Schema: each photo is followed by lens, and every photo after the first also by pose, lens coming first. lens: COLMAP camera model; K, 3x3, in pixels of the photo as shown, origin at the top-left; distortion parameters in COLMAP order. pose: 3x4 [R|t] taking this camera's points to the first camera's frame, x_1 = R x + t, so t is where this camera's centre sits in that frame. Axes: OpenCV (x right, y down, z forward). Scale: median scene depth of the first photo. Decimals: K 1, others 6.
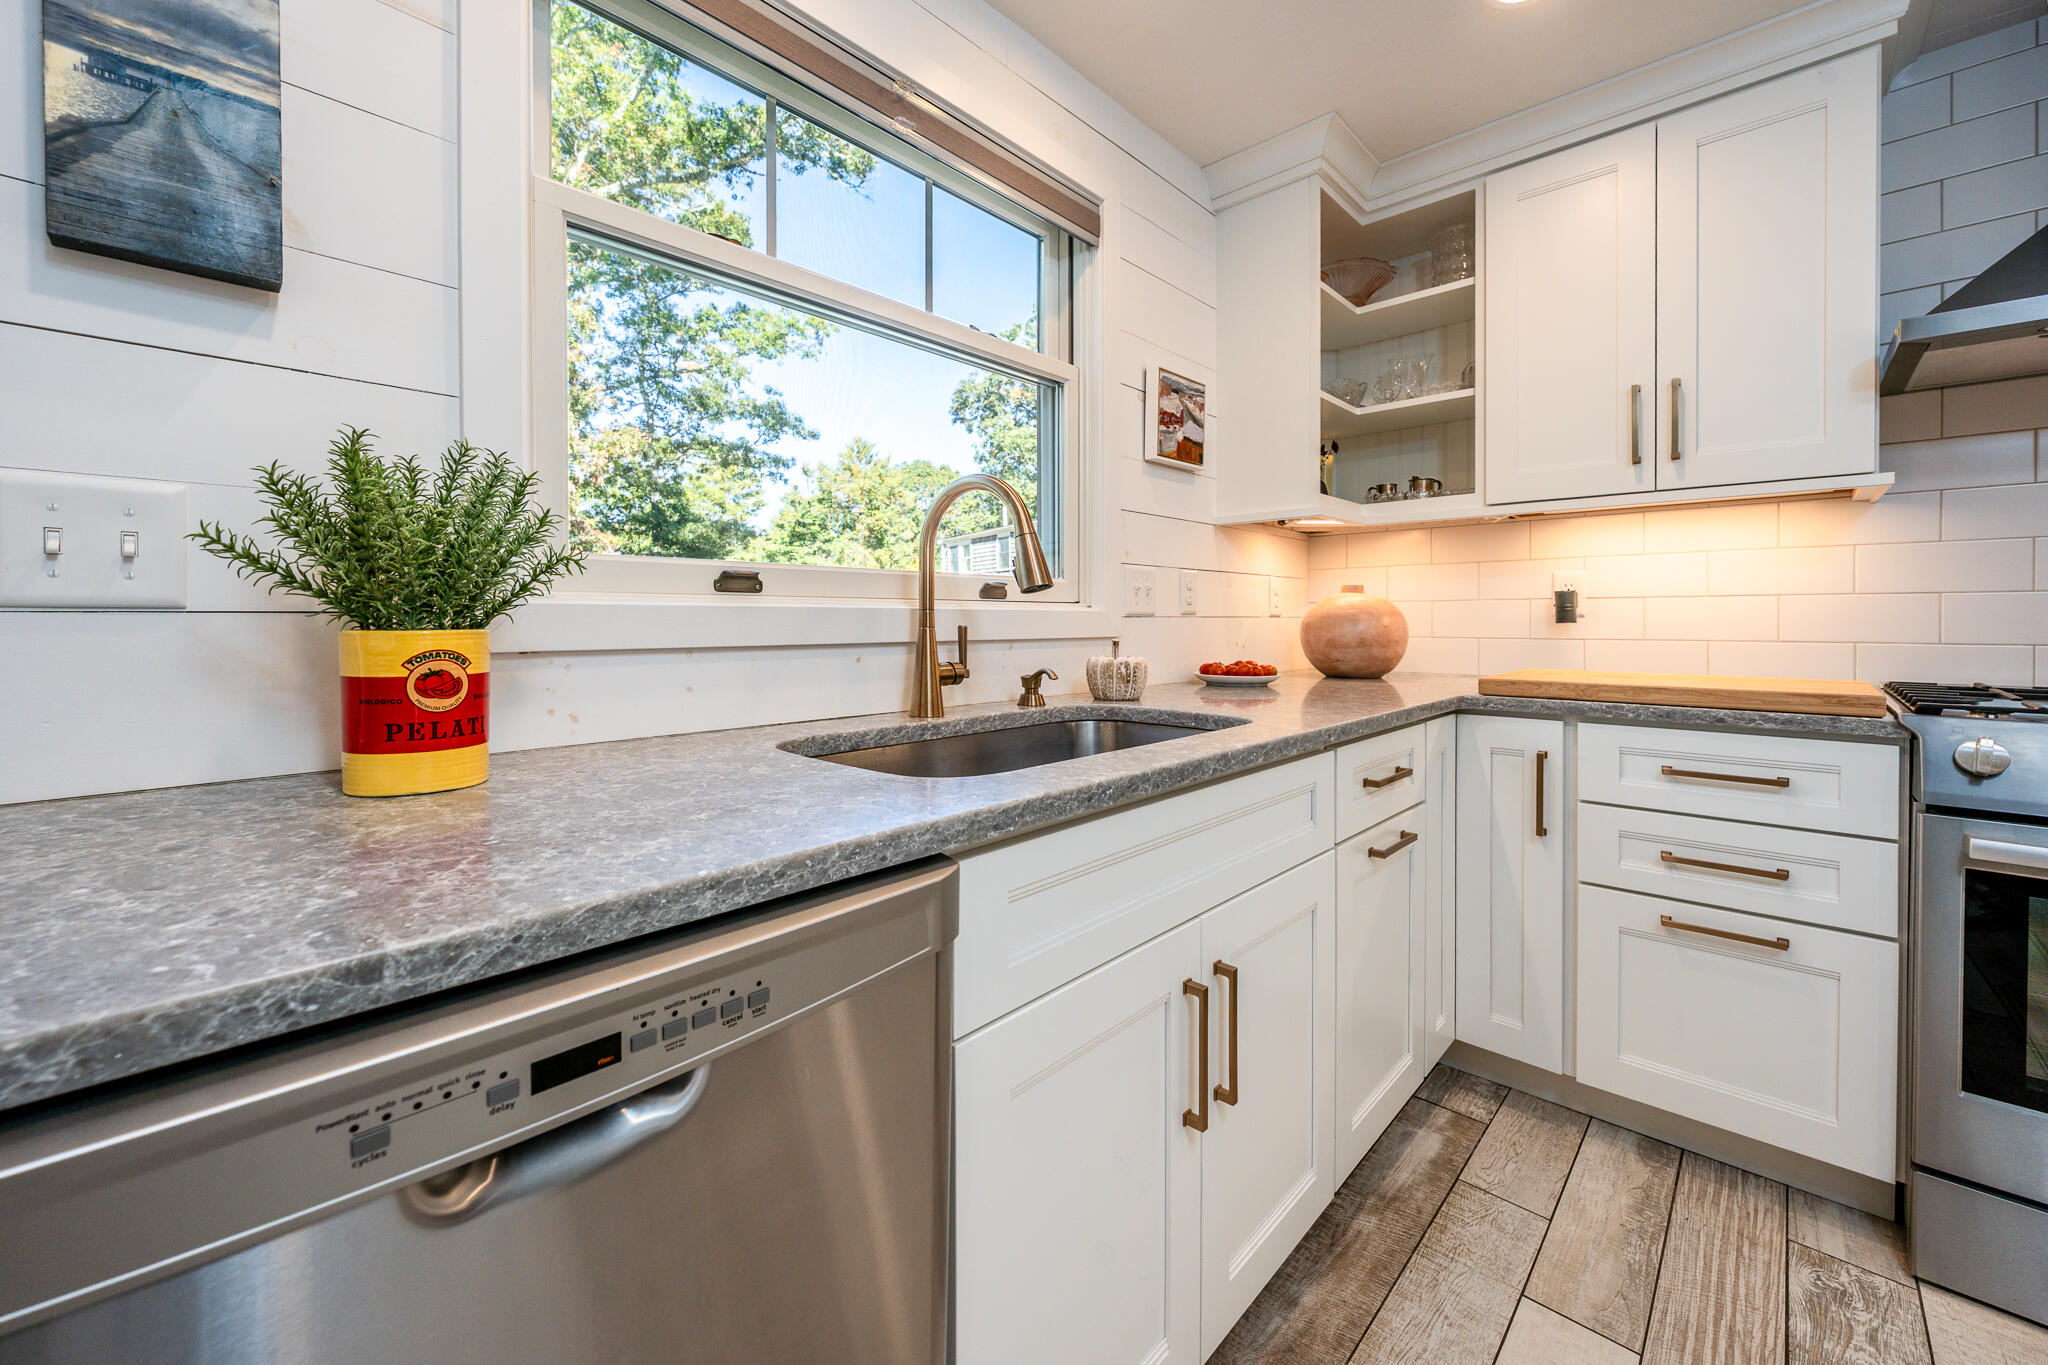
lens RADIAL K [[814.3, 0, 960.1], [0, 814.3, 638.8], [0, 0, 1]] dist [0.001144, -0.000159]
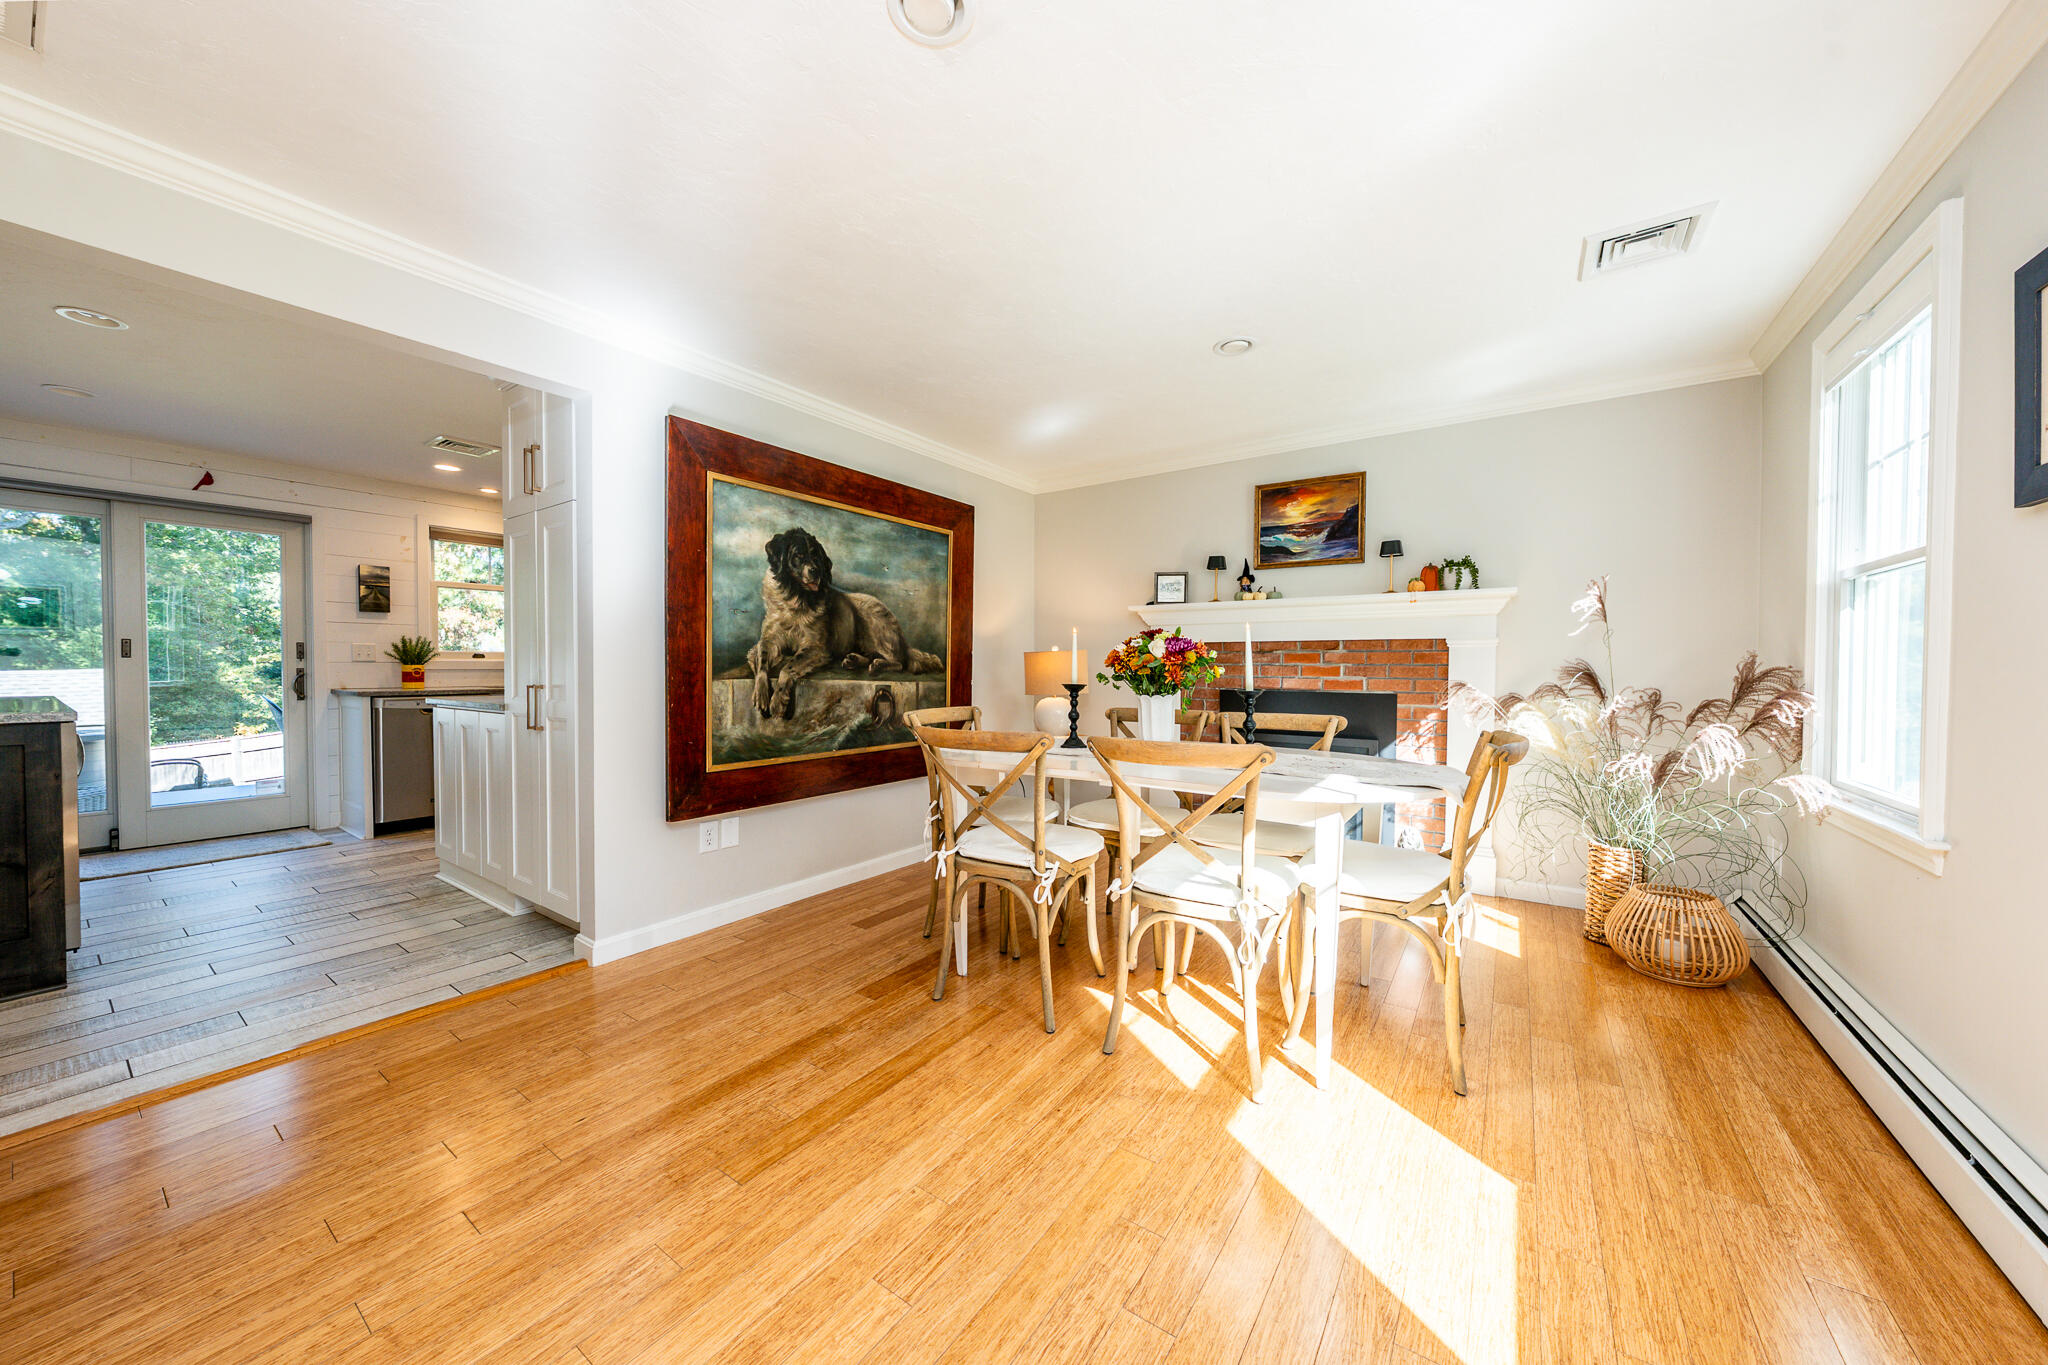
lens RADIAL K [[732.8, 0, 970.3], [0, 732.8, 691.9], [0, 0, 1]] dist [-0.008691, 0.001202]
pose [[0.987714, 0.001832, 0.156262, 1.130627], [-0.003314, 0.999952, 0.009227, 0.054519], [-0.156238, -0.009632, 0.987672, -2.180519]]
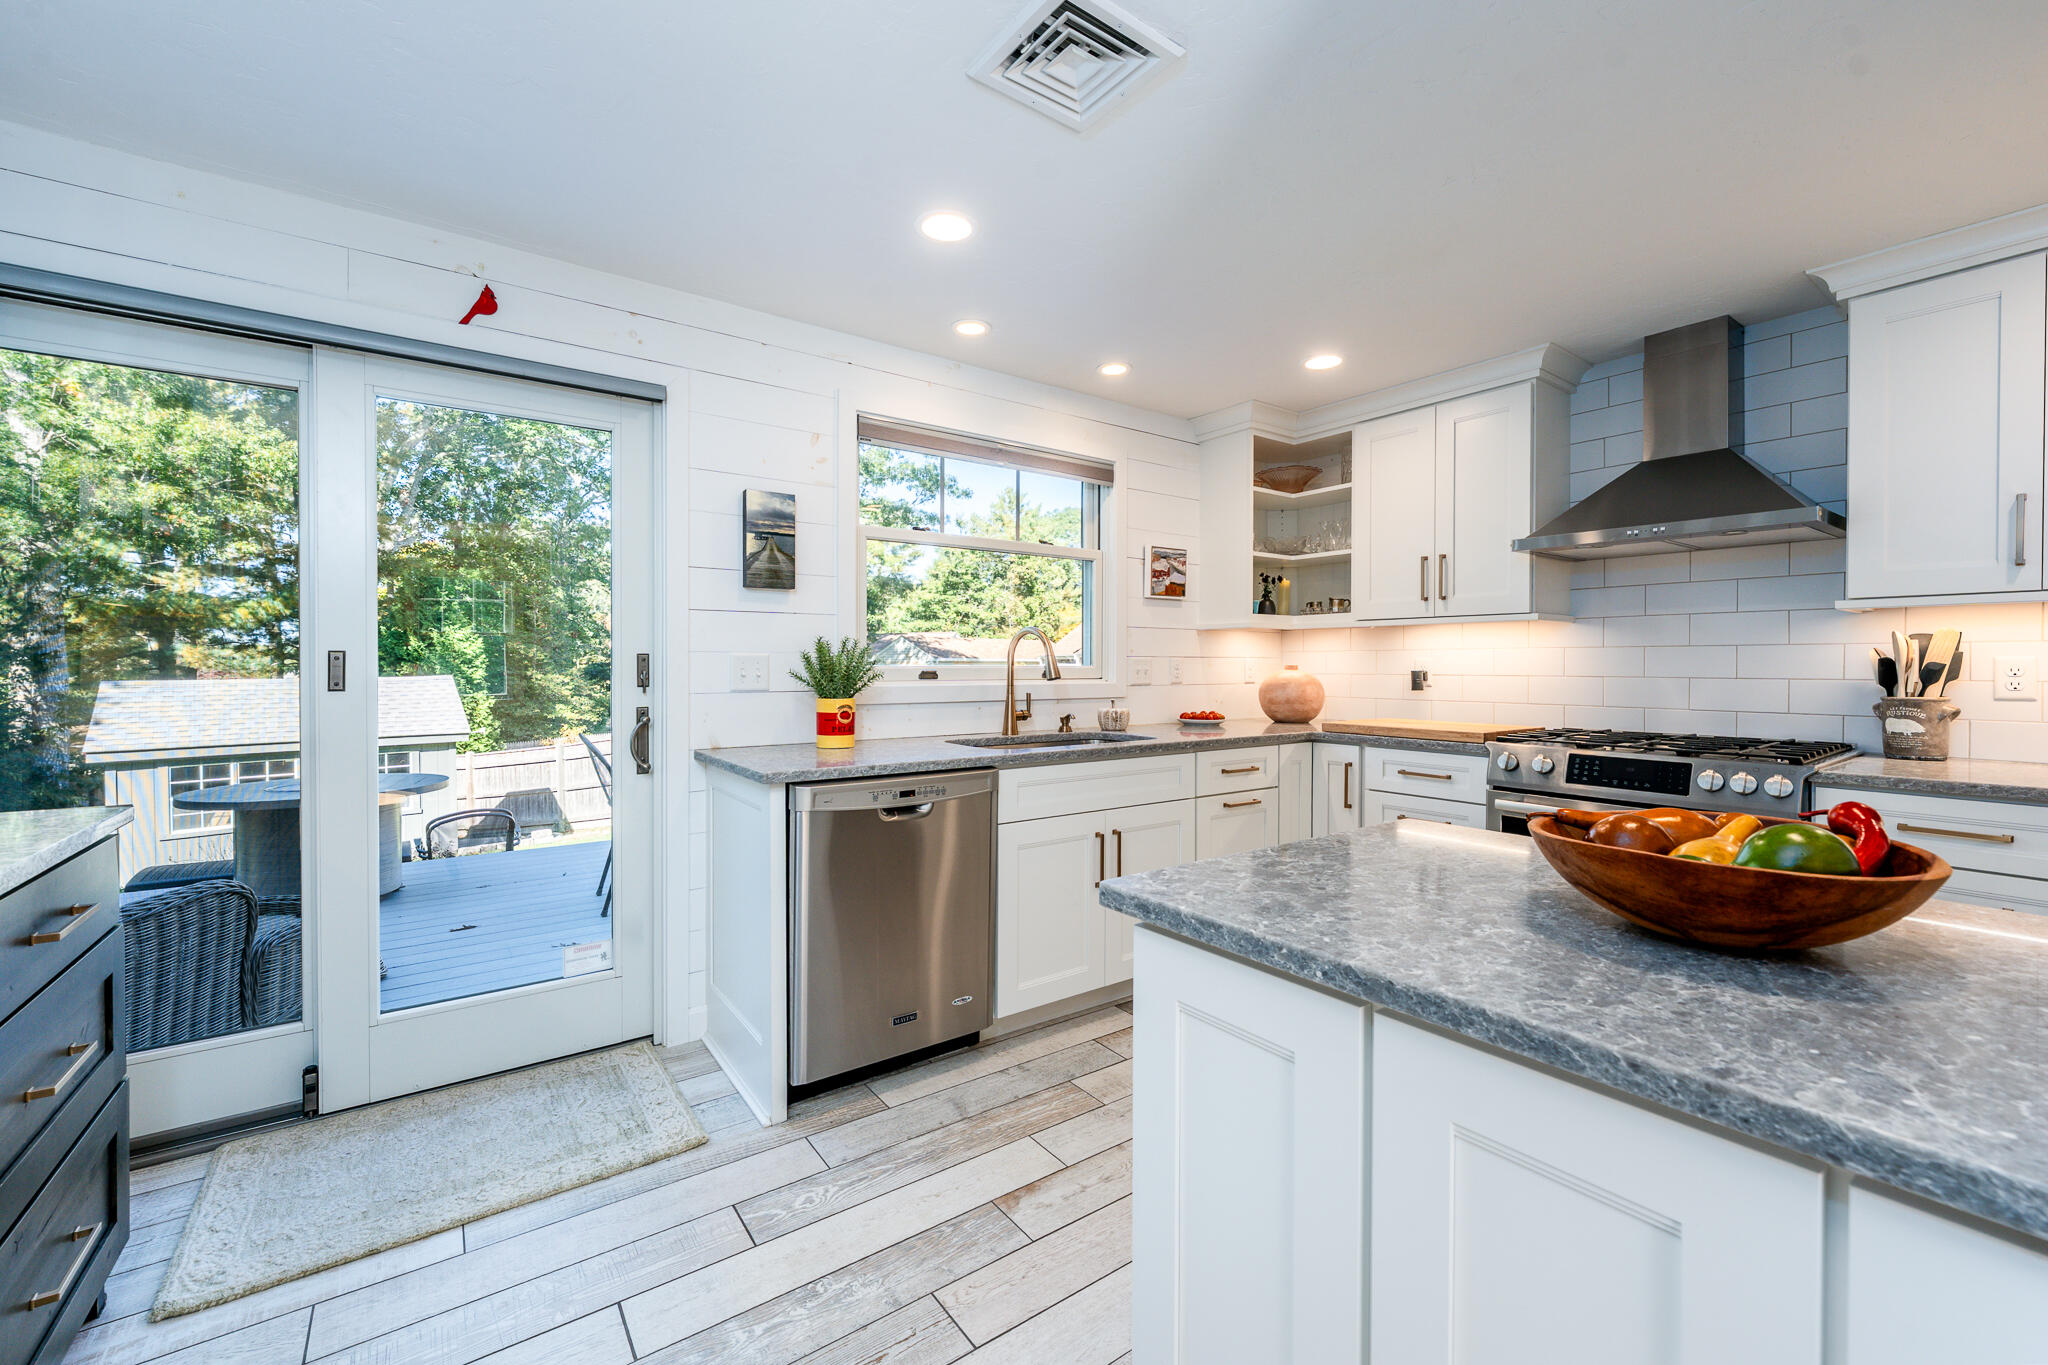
lens RADIAL K [[814.3, 0, 975.1], [0, 814.3, 680.7], [0, 0, 1]] dist [0.001144, -0.000159]
pose [[0.986119, 0.006545, -0.165912, 0.153063], [-0.007308, 0.999965, -0.003988, -0.027271], [0.165880, 0.005145, 0.986132, -0.786475]]
